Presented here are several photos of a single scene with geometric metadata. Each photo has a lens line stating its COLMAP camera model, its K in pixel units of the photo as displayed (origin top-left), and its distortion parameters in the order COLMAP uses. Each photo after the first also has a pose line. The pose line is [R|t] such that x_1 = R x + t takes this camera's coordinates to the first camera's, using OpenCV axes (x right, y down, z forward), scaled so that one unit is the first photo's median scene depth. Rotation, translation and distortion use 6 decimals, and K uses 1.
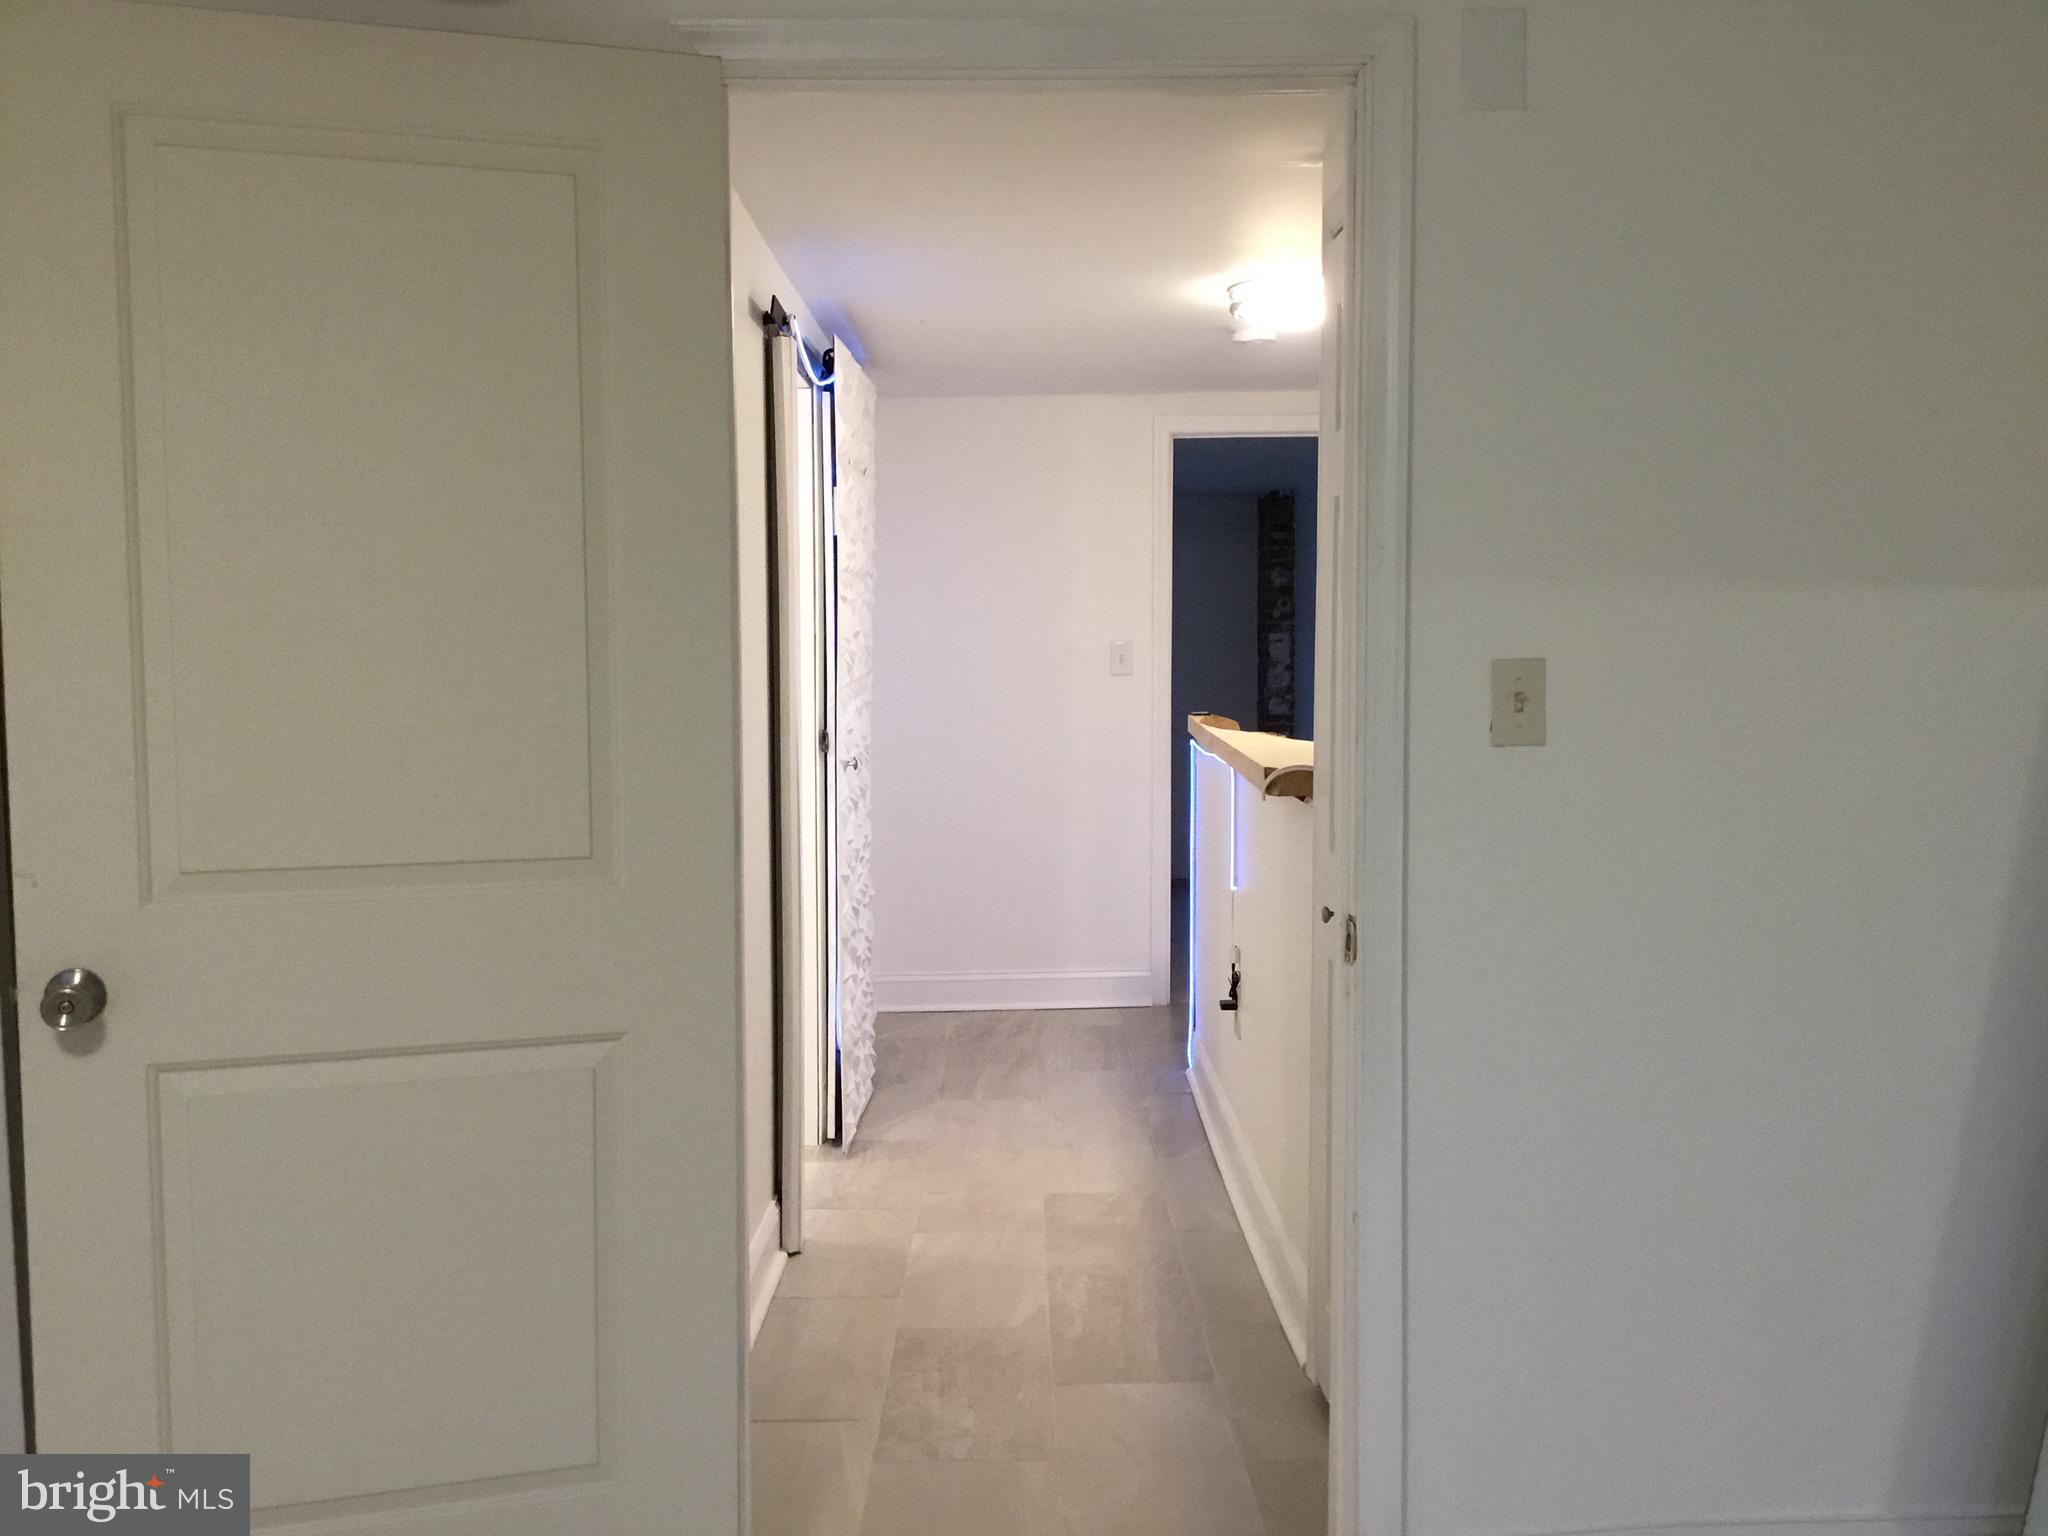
lens RADIAL K [[1856.0, 0, 1024.0], [0, 1856.0, 768.0], [0, 0, 1]] dist [0.135512, -0.254043]
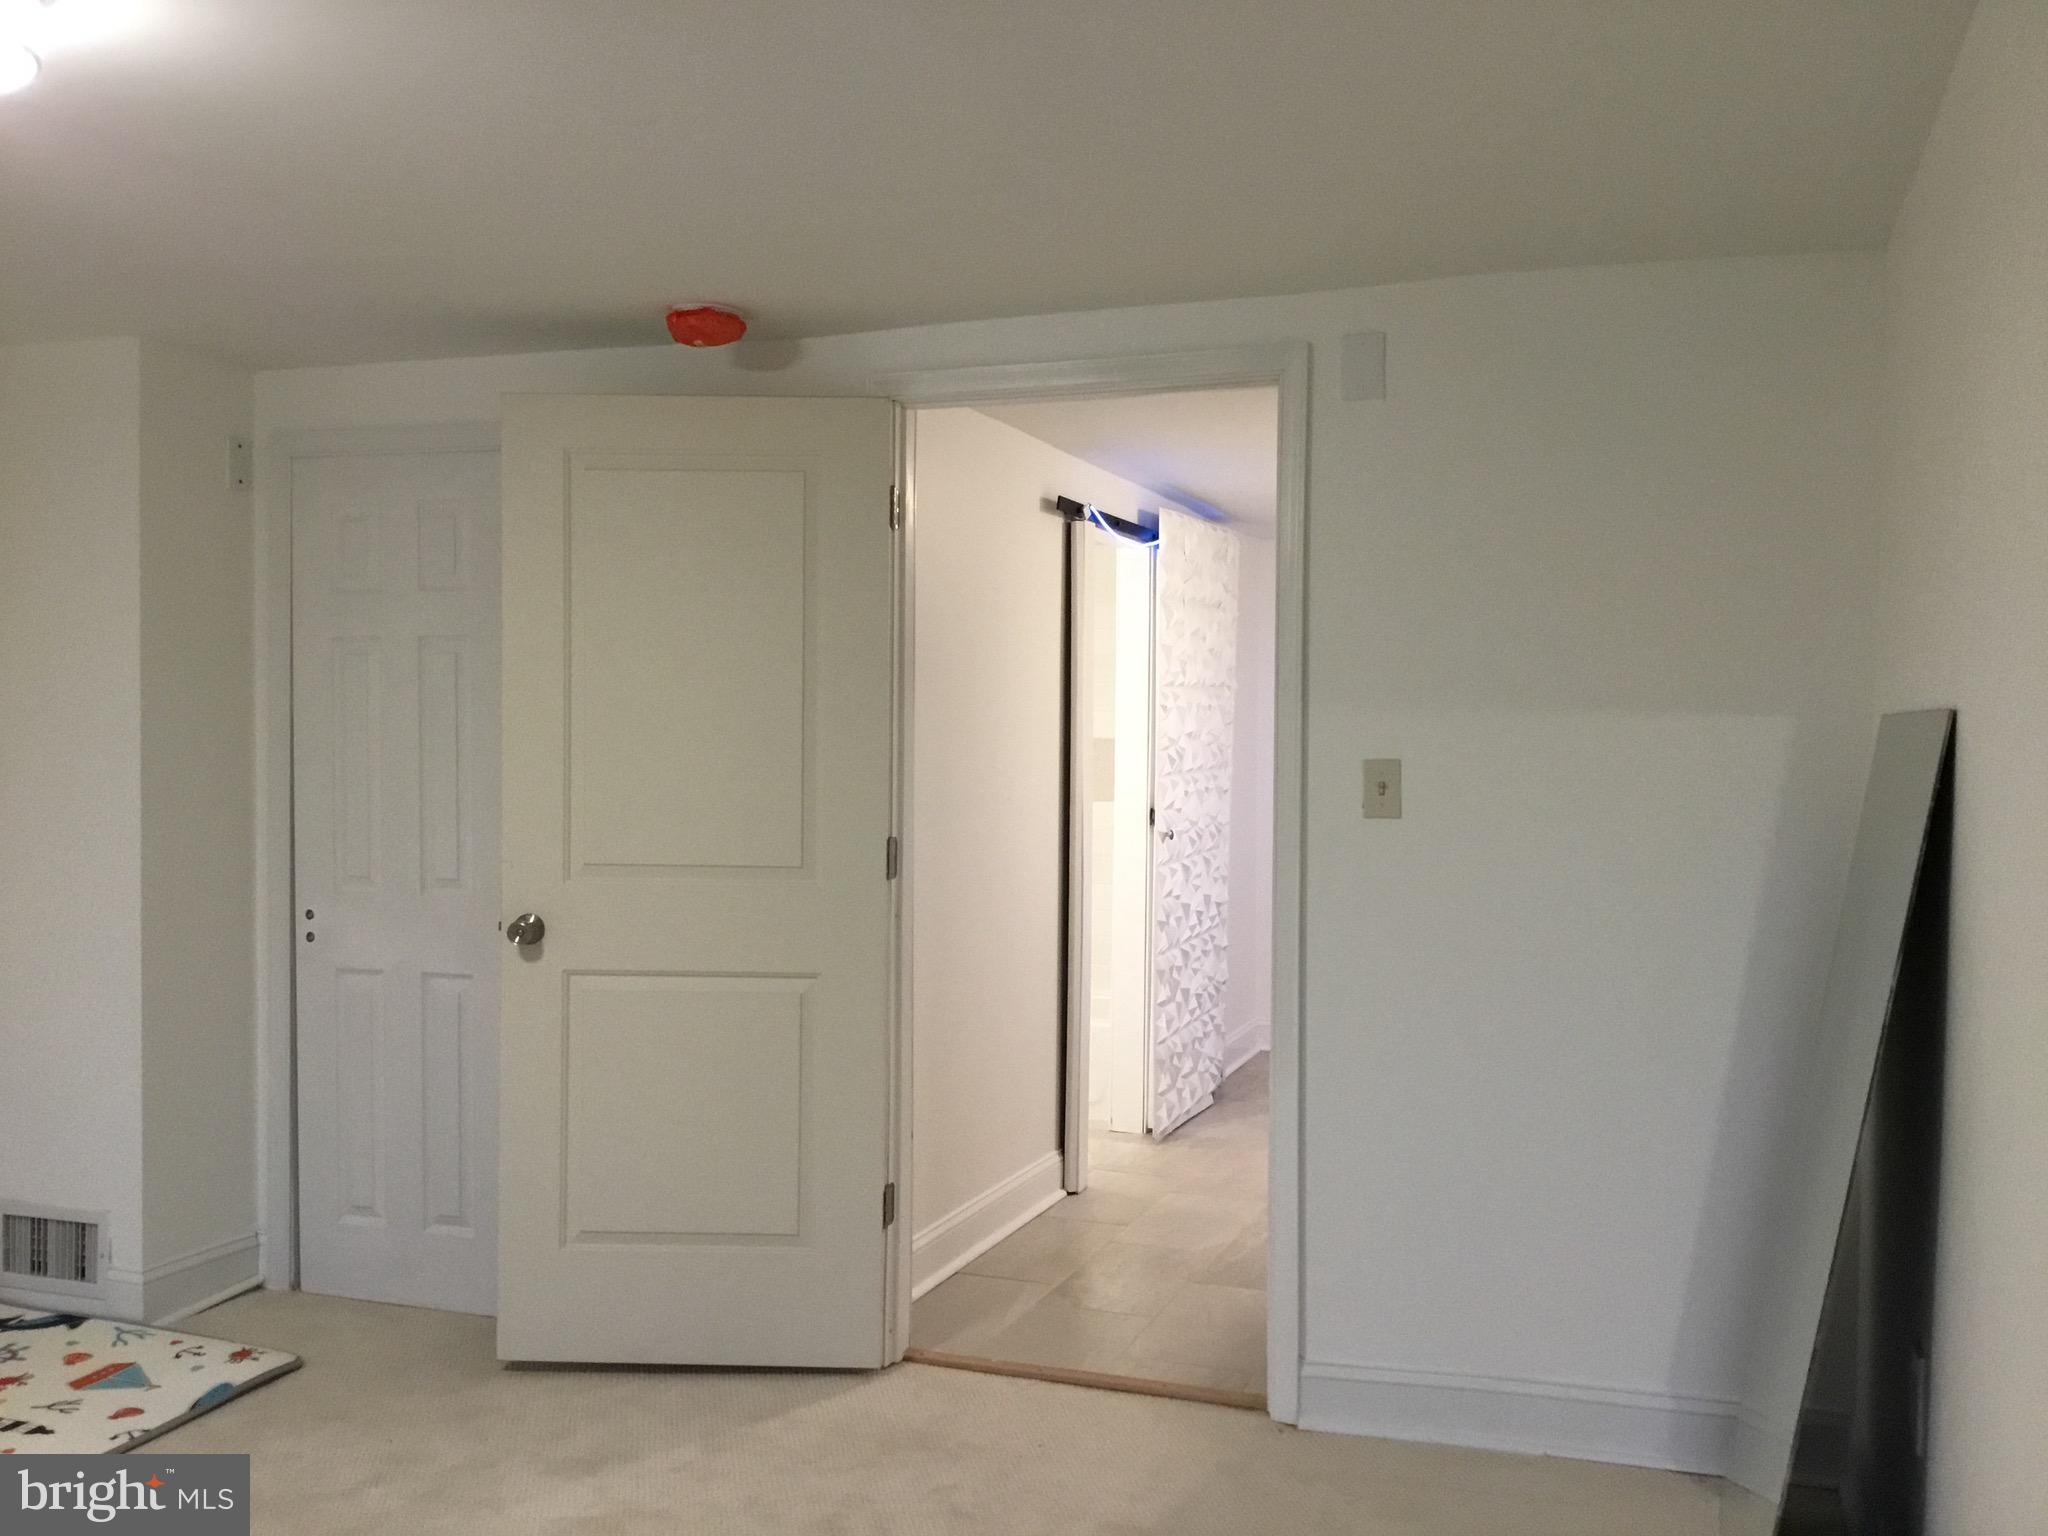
lens RADIAL K [[1856.0, 0, 1024.0], [0, 1856.0, 768.0], [0, 0, 1]] dist [0.135512, -0.254043]
pose [[0.937660, 0.020238, -0.346964, 0.255703], [-0.037986, 0.998290, -0.044427, 0.012445], [0.345471, 0.054838, 0.936826, -0.241248]]
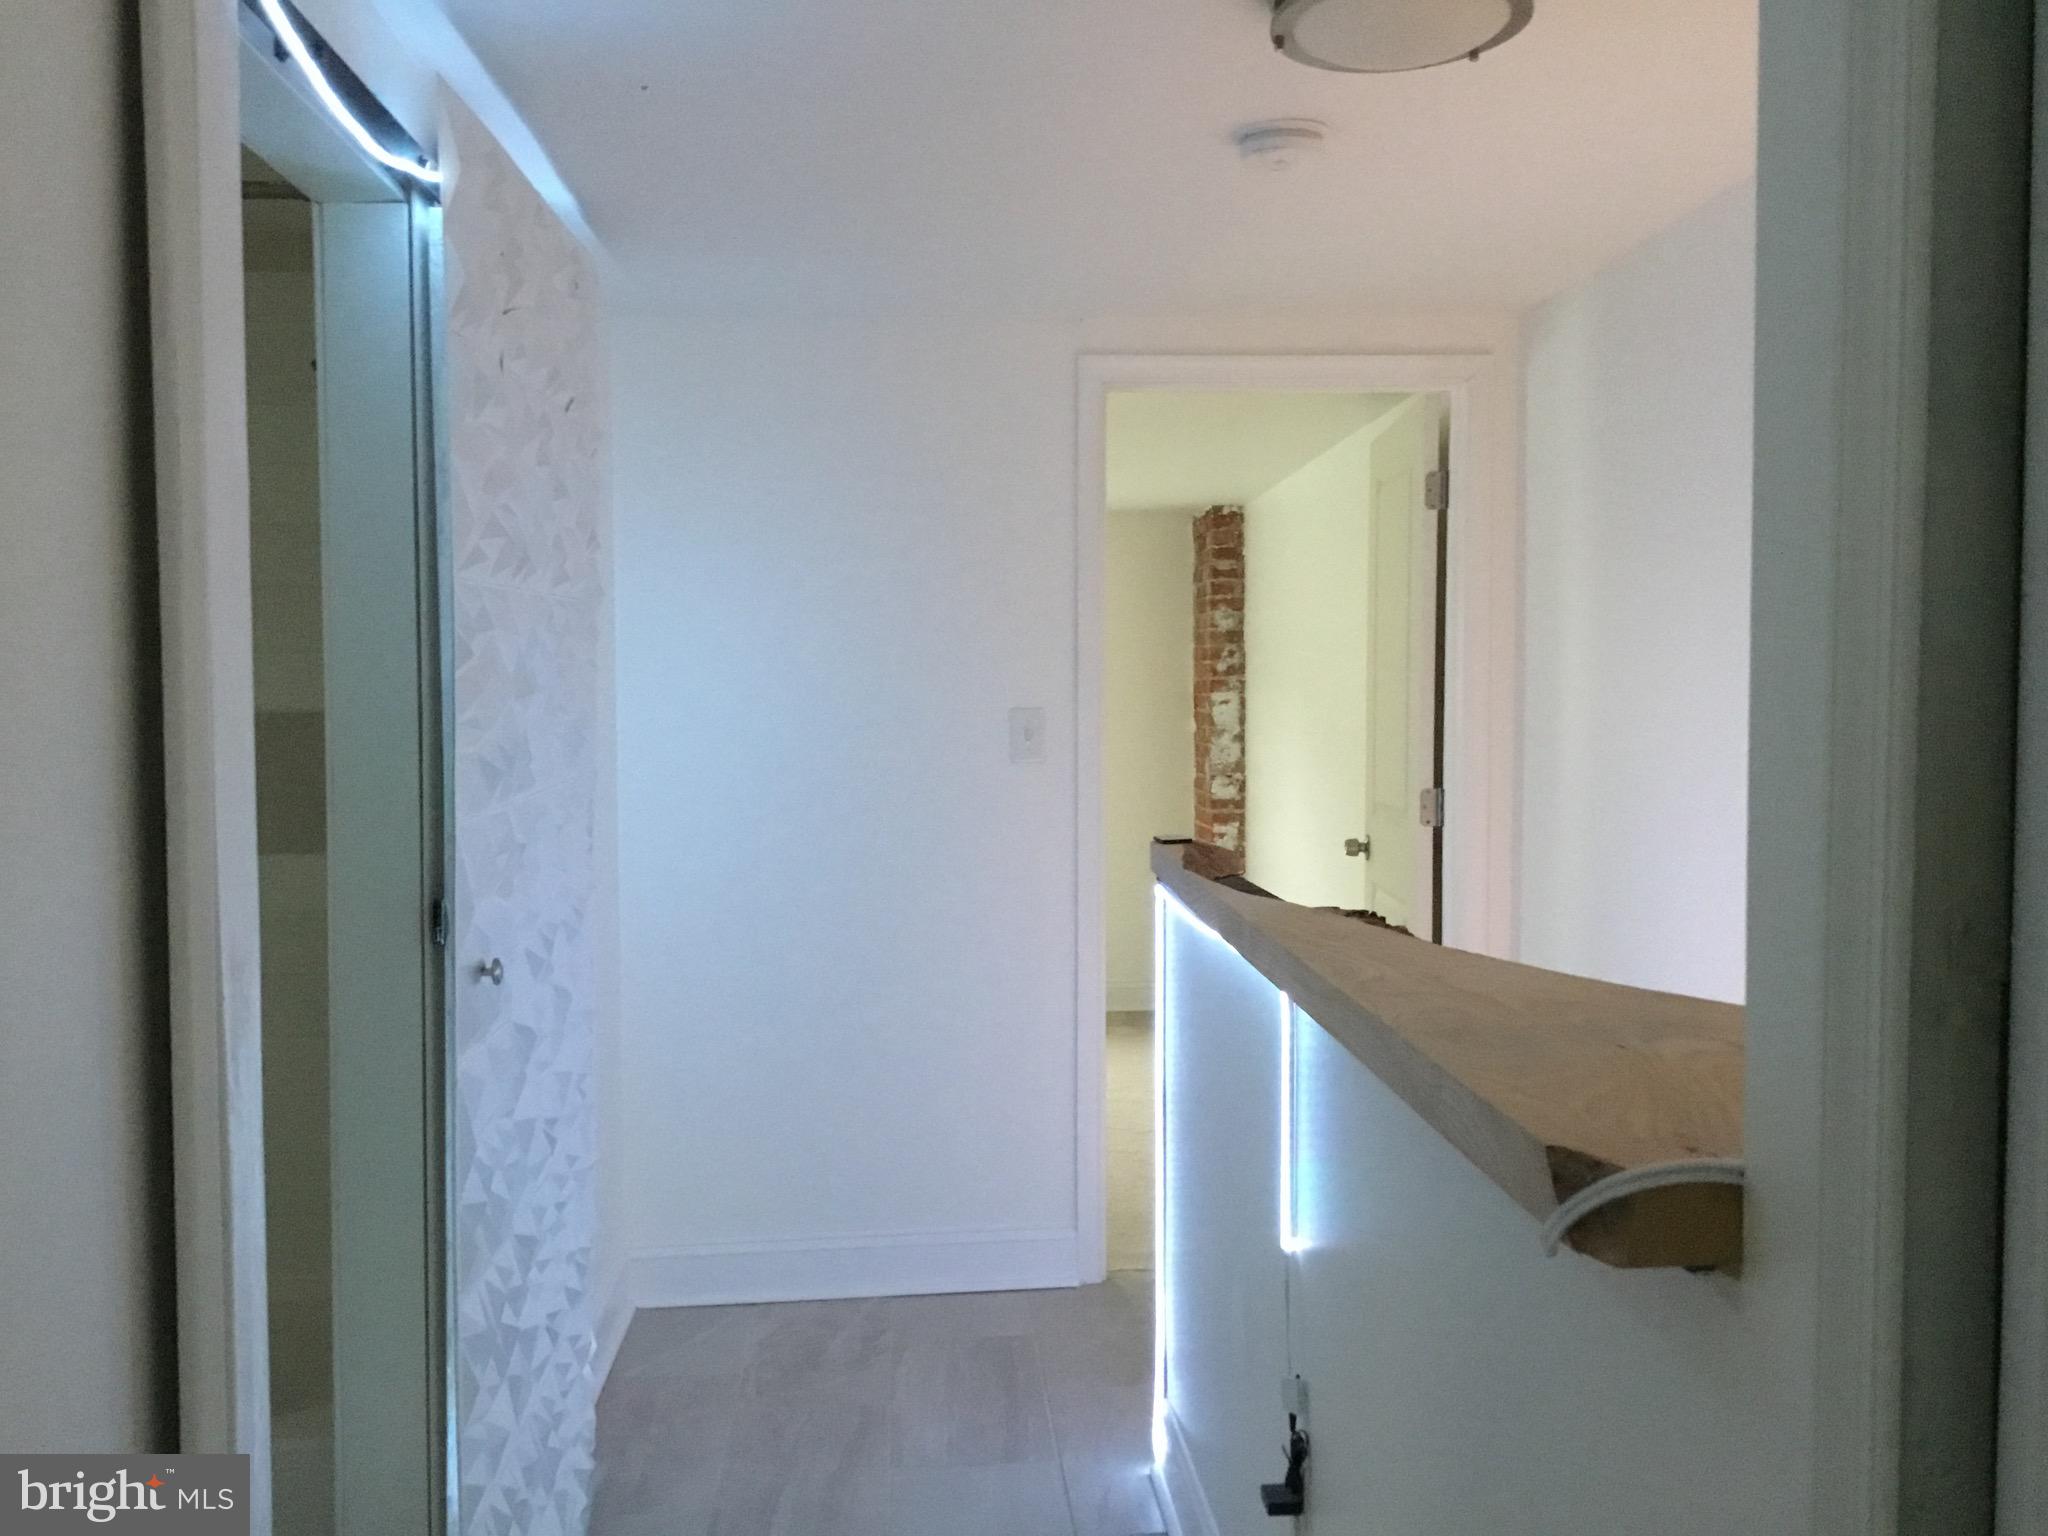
lens RADIAL K [[1856.0, 0, 1024.0], [0, 1856.0, 768.0], [0, 0, 1]] dist [0.135512, -0.254043]
pose [[0.998023, -0.000919, 0.062836, 0.014913], [0.002689, 0.999602, -0.028094, -0.040802], [-0.062785, 0.028208, 0.997628, 0.497037]]
